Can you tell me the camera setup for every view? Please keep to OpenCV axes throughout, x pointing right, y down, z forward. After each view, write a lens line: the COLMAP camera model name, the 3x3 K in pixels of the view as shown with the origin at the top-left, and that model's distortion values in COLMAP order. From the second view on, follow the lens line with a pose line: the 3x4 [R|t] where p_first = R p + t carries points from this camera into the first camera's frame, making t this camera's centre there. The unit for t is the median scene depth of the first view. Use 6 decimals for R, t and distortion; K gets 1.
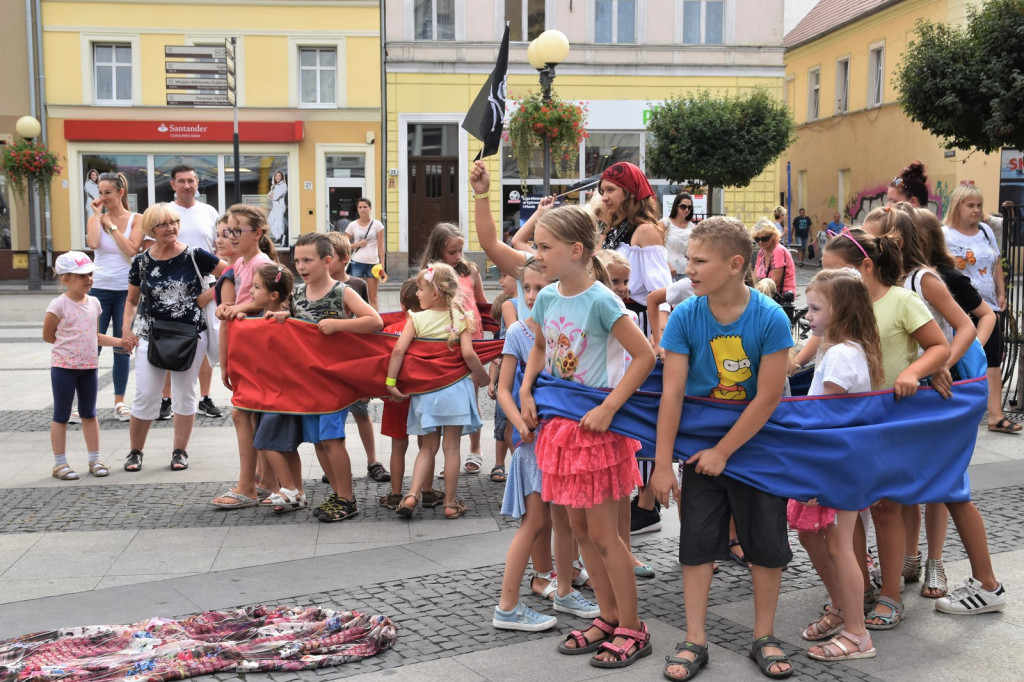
lens RADIAL K [[1383.1, 0, 483.3], [0, 1383.1, 338.2], [0, 0, 1]] dist [0.113434, 0.000000]
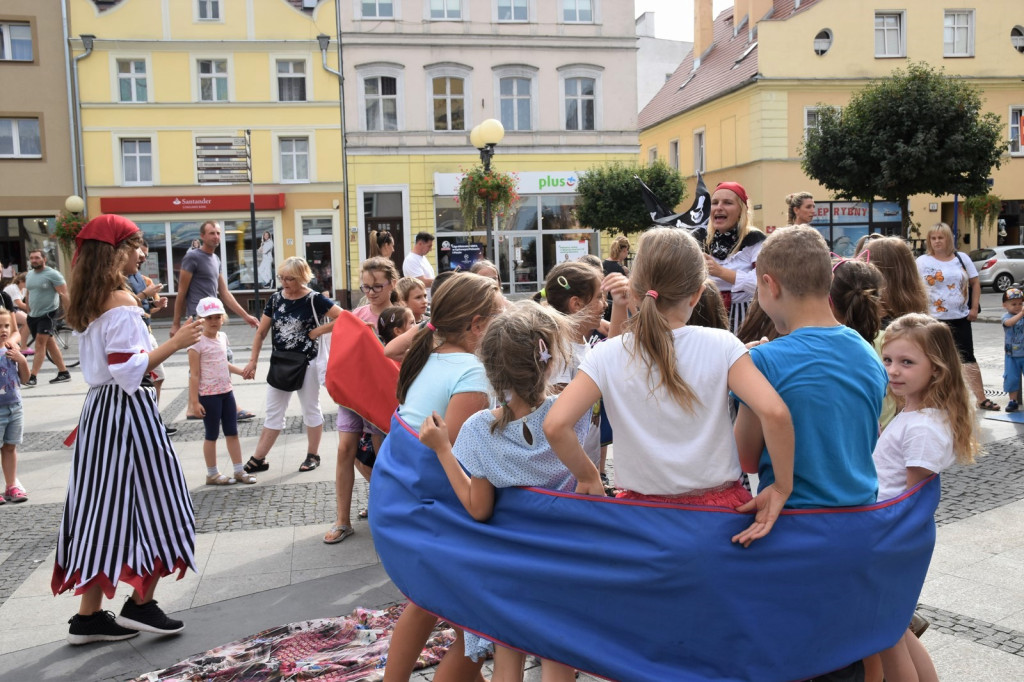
lens RADIAL K [[1032.5, 0, 509.6], [0, 1032.5, 334.0], [0, 0, 1]] dist [0.014444, 0.000000]
pose [[0.995643, -0.036328, 0.085885, -0.005791], [0.037679, 0.999190, -0.014161, -0.000405], [-0.085301, 0.017335, 0.996204, 0.004118]]
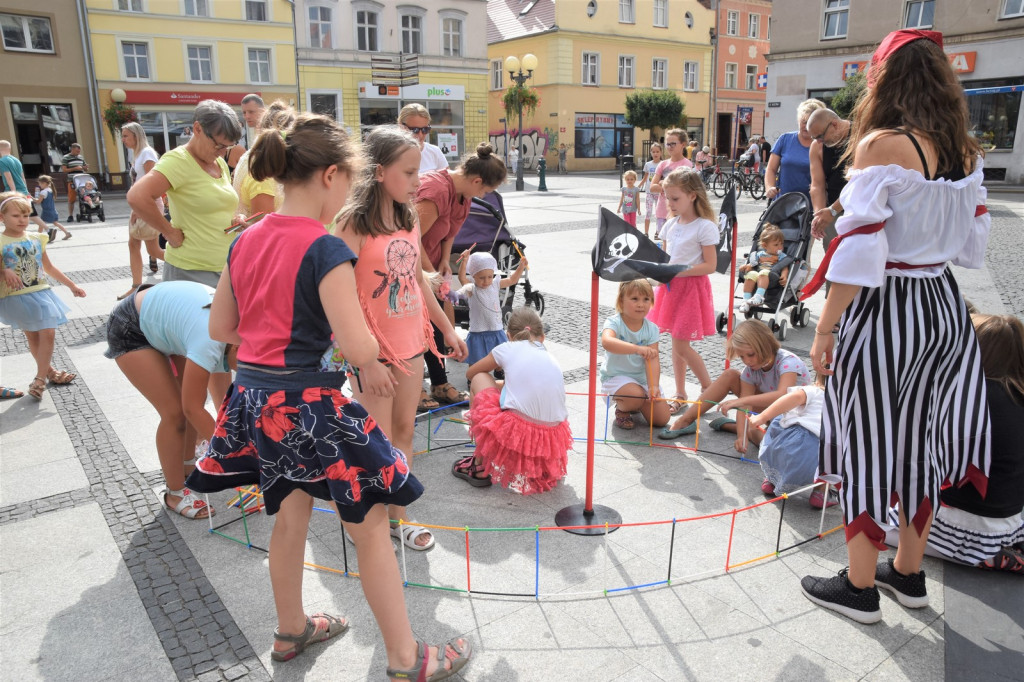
lens RADIAL K [[758.5, 0, 515.8], [0, 758.5, 351.5], [0, 0, 1]] dist [-0.107219, 0.108910]
pose [[0.872054, -0.136647, 0.469947, -0.350102], [0.050614, 0.980263, 0.191111, 0.002585], [-0.486786, -0.142873, 0.861758, -0.022752]]
